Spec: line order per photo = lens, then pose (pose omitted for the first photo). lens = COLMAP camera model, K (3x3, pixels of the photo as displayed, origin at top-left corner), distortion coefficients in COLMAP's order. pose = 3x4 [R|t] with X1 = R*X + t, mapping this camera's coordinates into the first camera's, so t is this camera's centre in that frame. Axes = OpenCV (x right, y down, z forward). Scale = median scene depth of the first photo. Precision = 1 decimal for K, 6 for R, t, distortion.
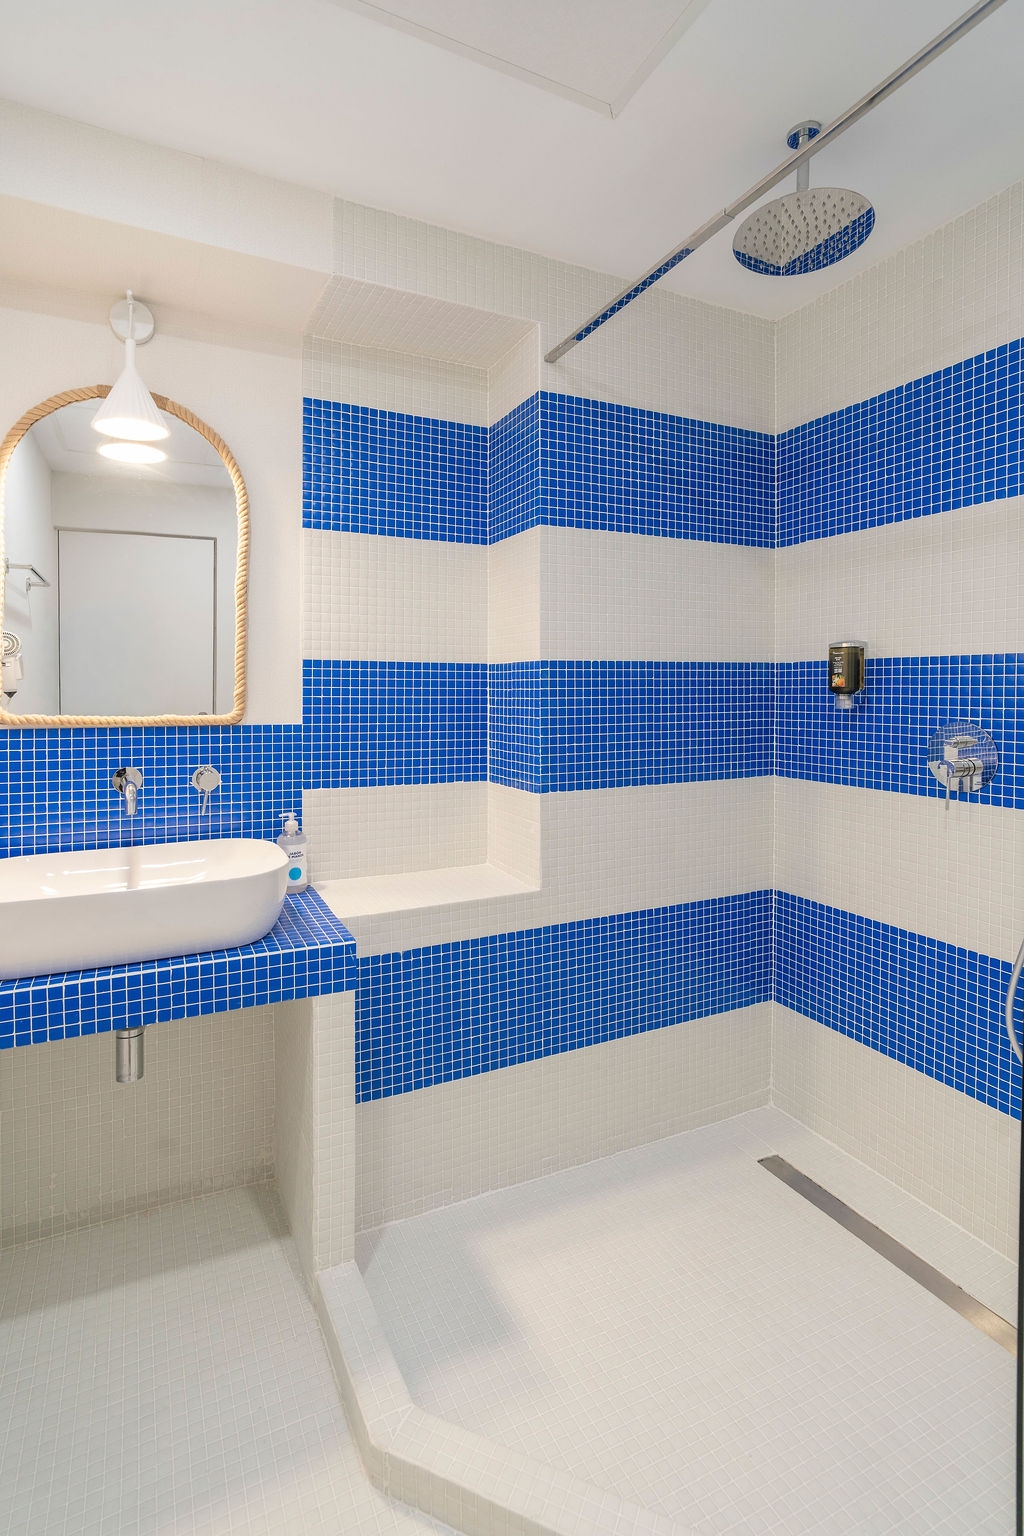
lens RADIAL K [[715.7, 0, 444.7], [0, 715.7, 694.8], [0, 0, 1]] dist [-0.010721, 0.001033]
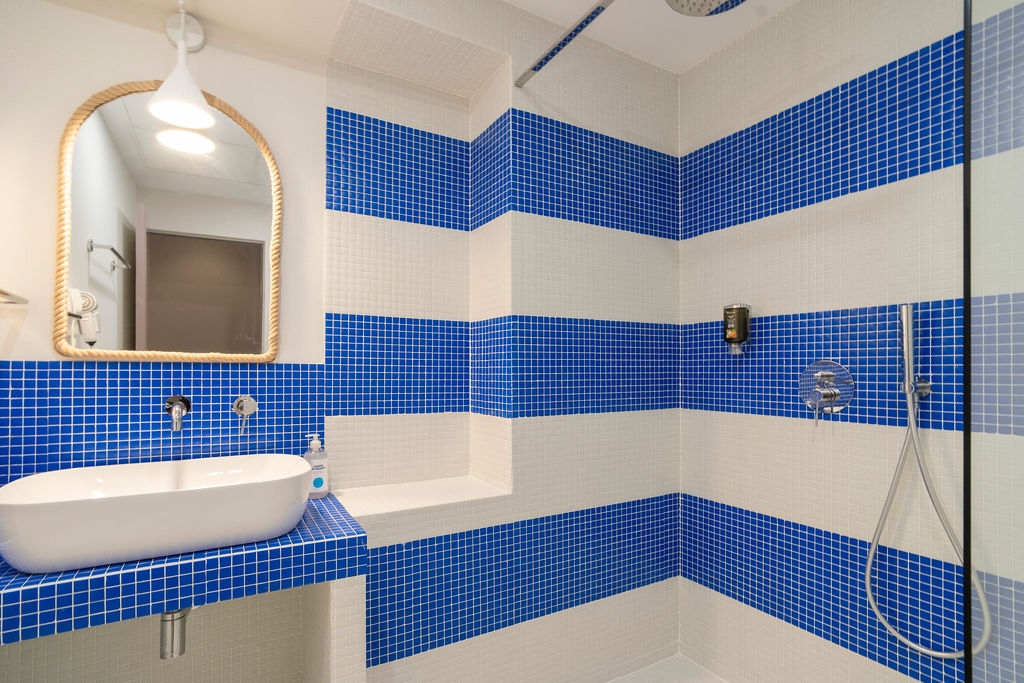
lens RADIAL K [[477.1, 0, 459.1], [0, 477.1, 369.6], [0, 0, 1]] dist [-0.010721, 0.001033]
pose [[0.998009, 0.000187, 0.063065, -0.015728], [0.001035, 0.999812, -0.019337, 0.067047], [-0.063057, 0.019364, 0.997822, 0.146080]]
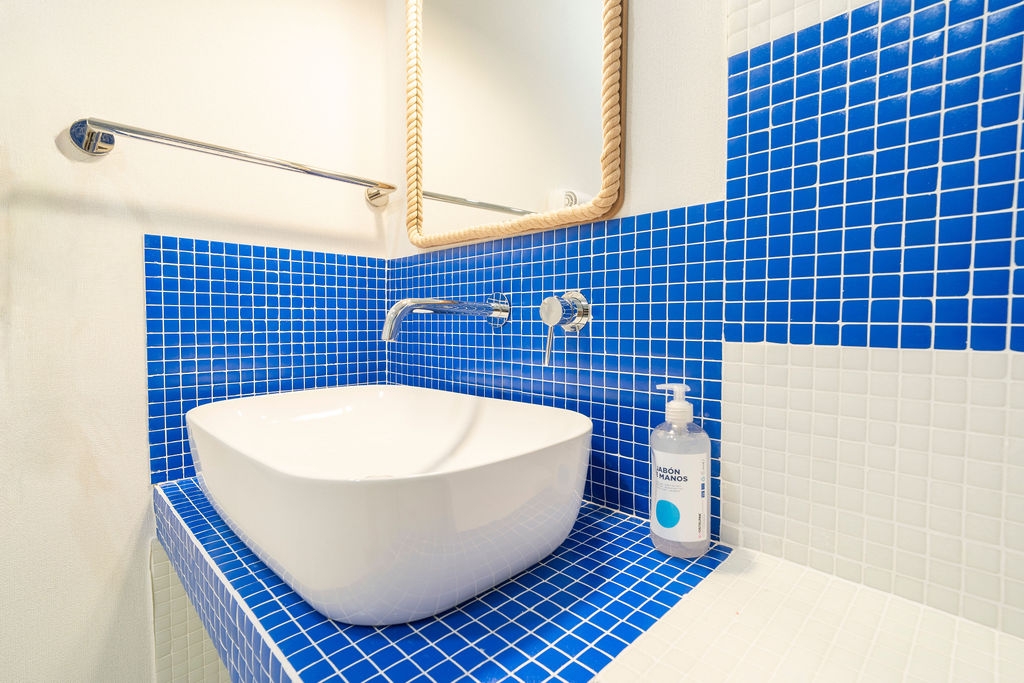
lens RADIAL K [[477.1, 0, 557.2], [0, 477.1, 339.5], [0, 0, 1]] dist [-0.010721, 0.001033]
pose [[0.419558, 0.030943, -0.907201, 0.037676], [-0.012424, 0.999521, 0.028346, 0.123684], [0.907643, -0.000621, 0.419742, 0.770654]]
